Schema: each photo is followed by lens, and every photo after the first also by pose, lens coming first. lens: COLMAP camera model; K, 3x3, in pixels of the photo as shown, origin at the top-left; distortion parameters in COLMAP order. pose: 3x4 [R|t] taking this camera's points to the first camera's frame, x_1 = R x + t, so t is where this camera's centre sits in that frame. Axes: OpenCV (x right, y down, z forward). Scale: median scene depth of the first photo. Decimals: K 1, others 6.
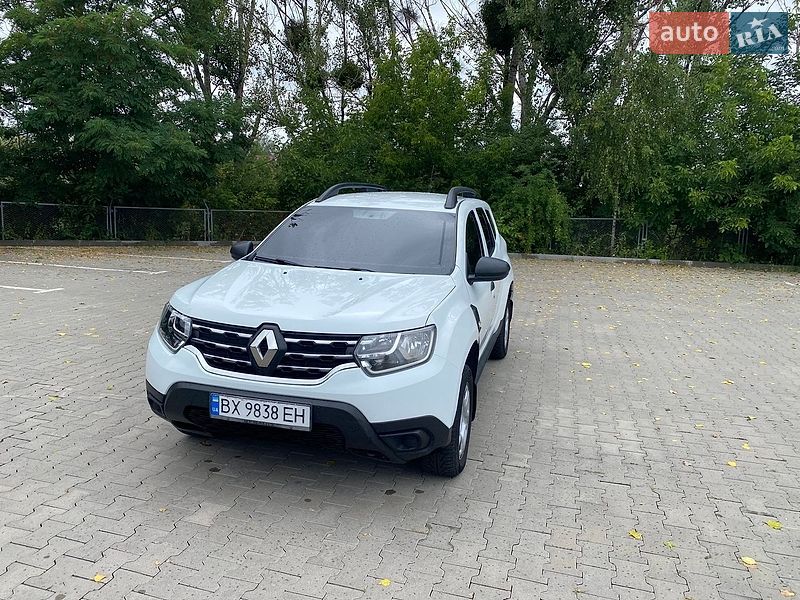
lens RADIAL K [[600.5, 0, 400.0], [0, 600.5, 300.0], [0, 0, 1]] dist [0.007956, -0.006256]
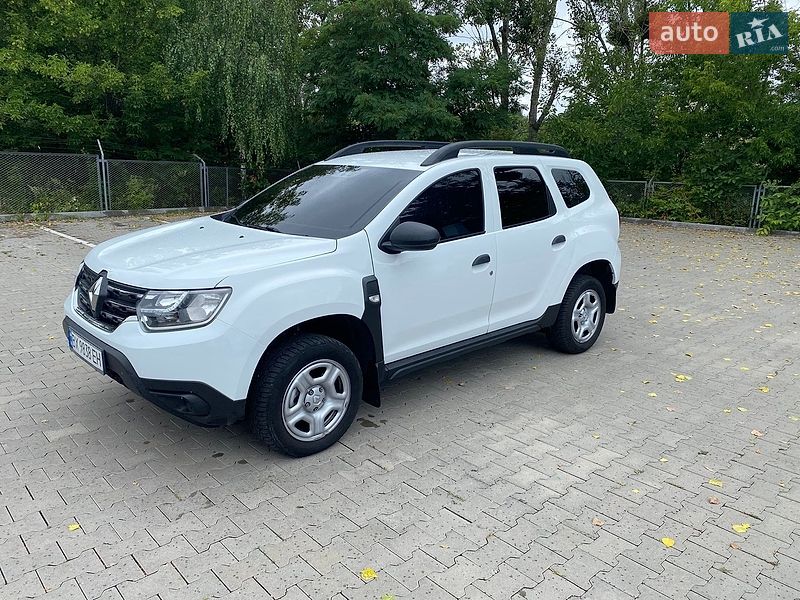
lens RADIAL K [[606.1, 0, 400.0], [0, 606.1, 300.0], [0, 0, 1]] dist [0.017917, -0.008307]
pose [[0.852360, 0.102644, -0.512784, 0.797619], [-0.079263, 0.994577, 0.067332, -0.024819], [0.516914, -0.016746, 0.855873, 0.342805]]
